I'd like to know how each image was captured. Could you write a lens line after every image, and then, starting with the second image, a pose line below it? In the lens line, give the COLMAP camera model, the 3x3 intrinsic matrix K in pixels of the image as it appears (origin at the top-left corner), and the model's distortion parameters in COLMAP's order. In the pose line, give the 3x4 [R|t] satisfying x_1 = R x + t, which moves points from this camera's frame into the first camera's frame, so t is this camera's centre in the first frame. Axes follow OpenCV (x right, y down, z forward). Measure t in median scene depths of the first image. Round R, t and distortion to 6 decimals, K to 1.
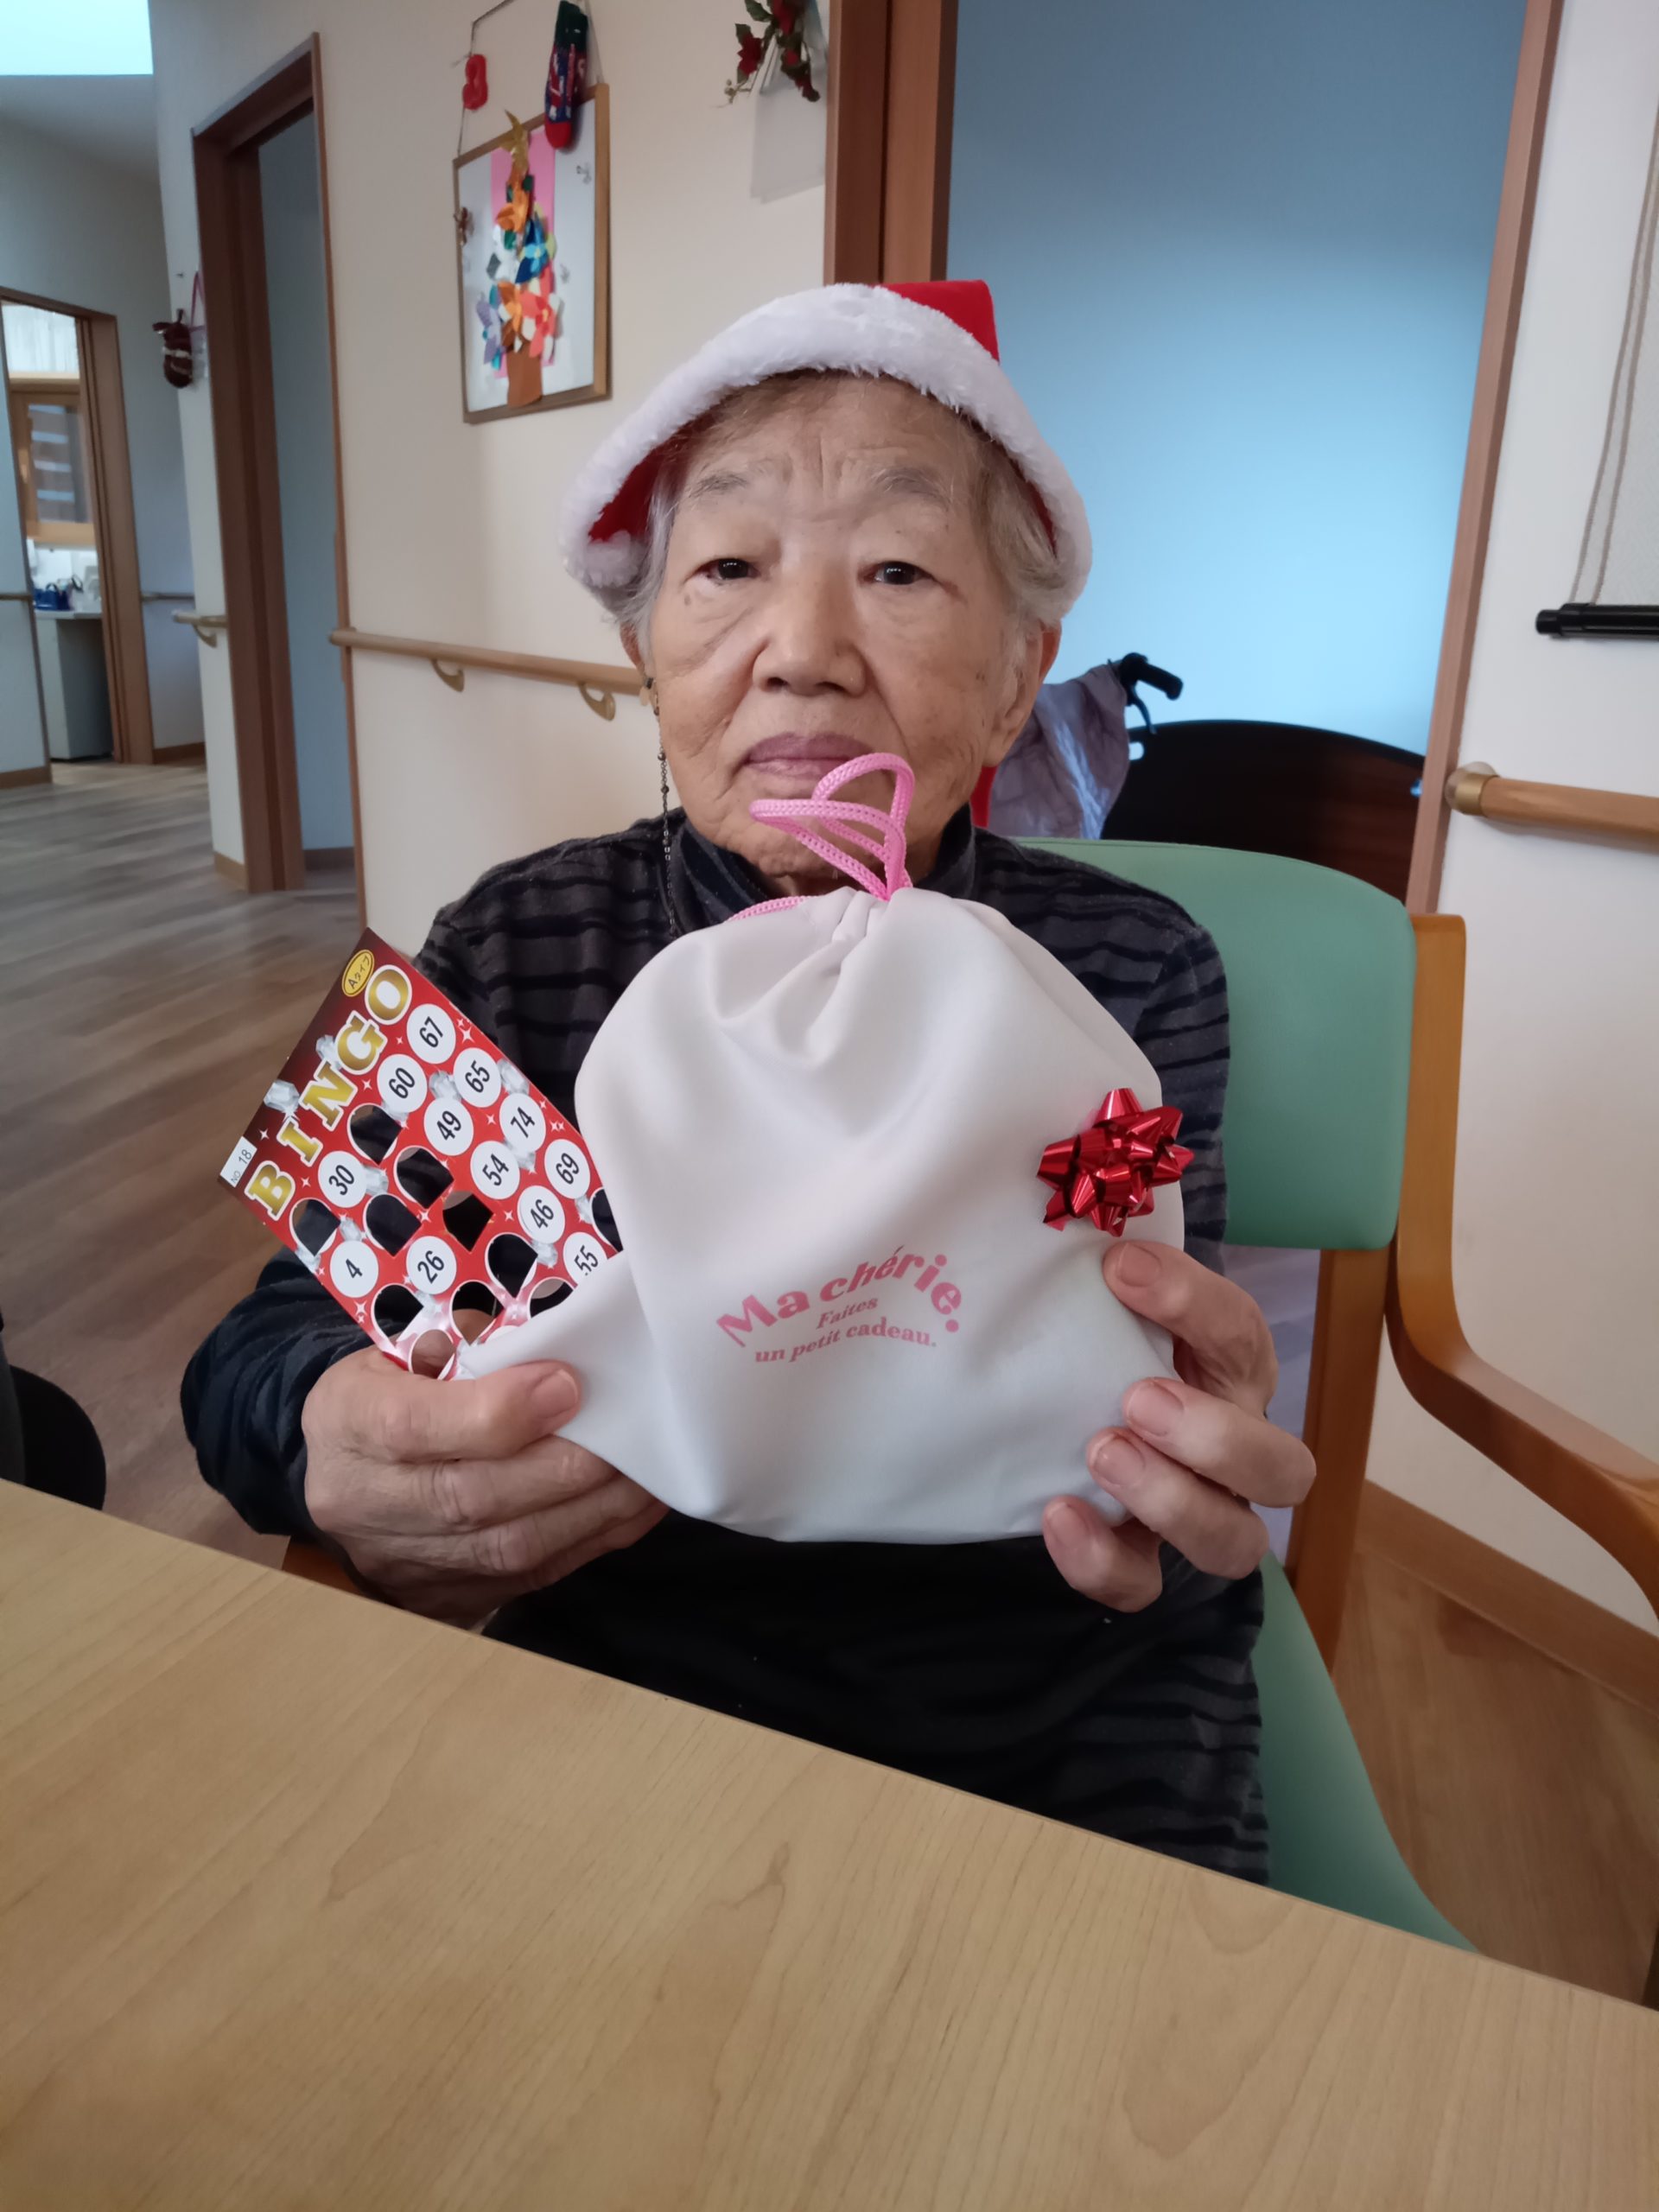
lens RADIAL K [[1635.4, 0, 834.3], [0, 1635.4, 1098.5], [0, 0, 1]] dist [-0.000999, -0.001286]
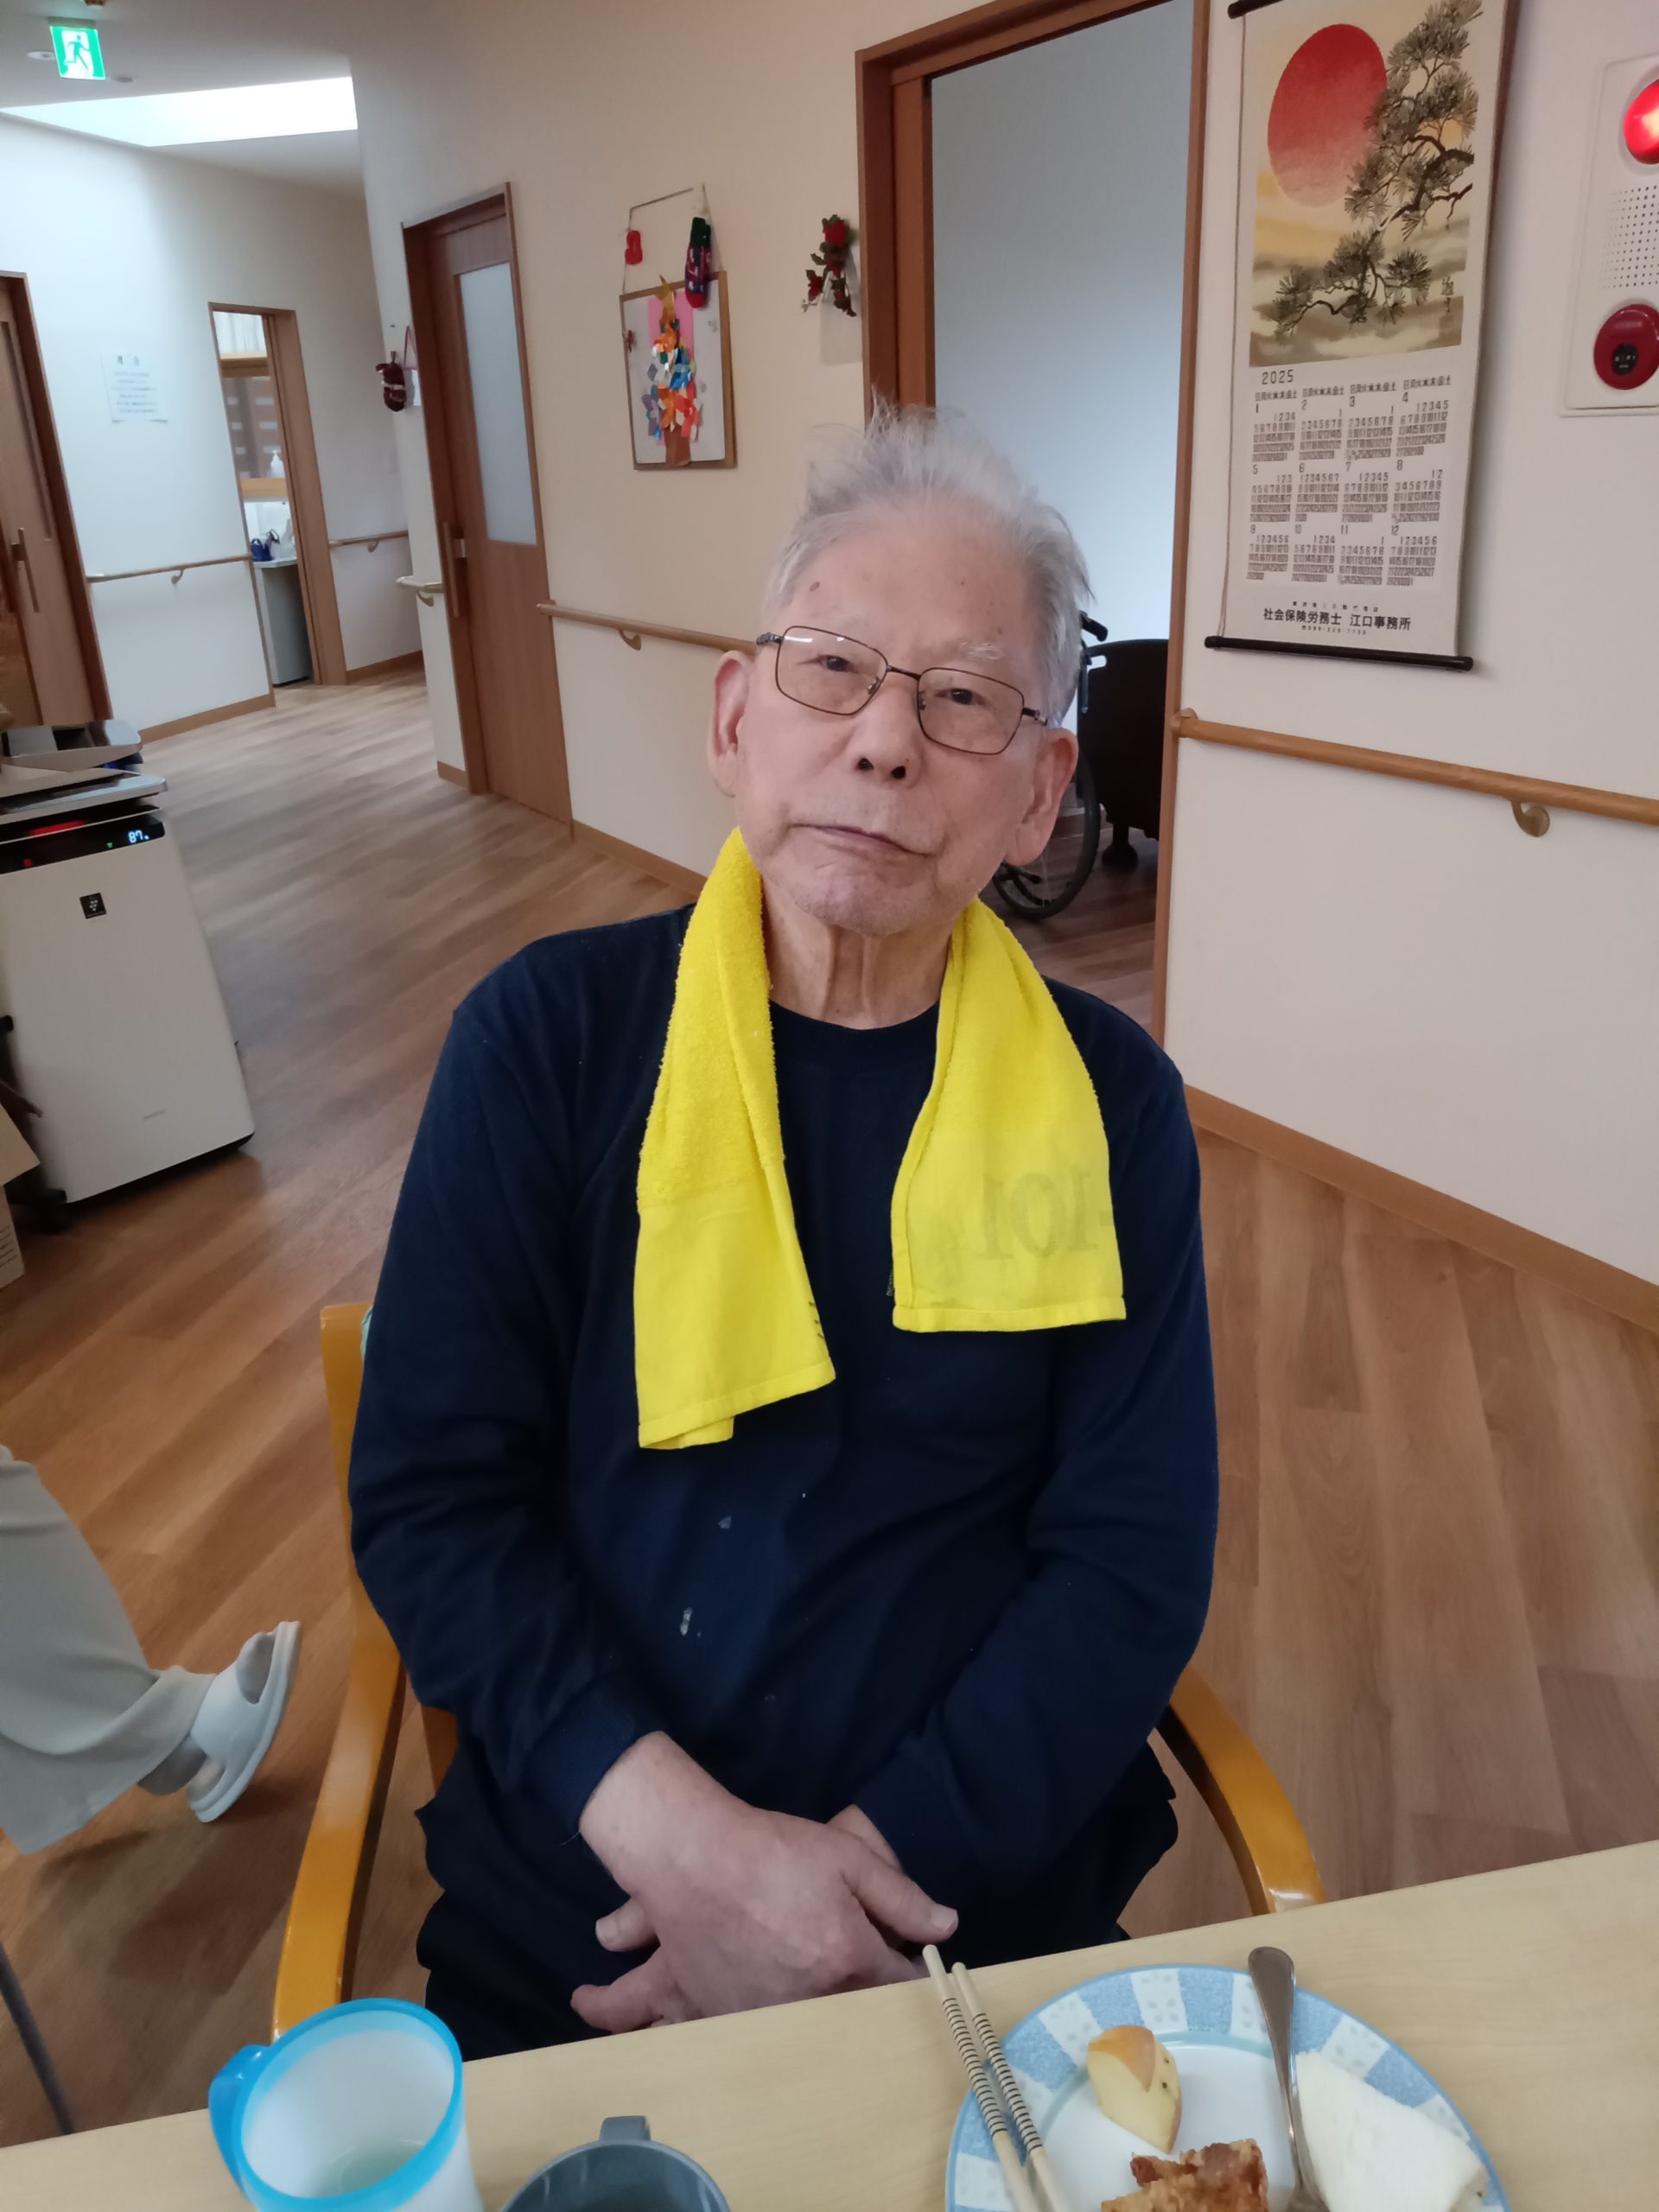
lens RADIAL K [[1642.0, 0, 833.3], [0, 1642.0, 1108.4], [0, 0, 1]] dist [0.000365, -0.003048]
pose [[0.996633, -0.043056, -0.069784, 0.036823], [0.049246, 0.994764, 0.089557, 0.044347], [0.065563, -0.092692, 0.993534, -0.577351]]
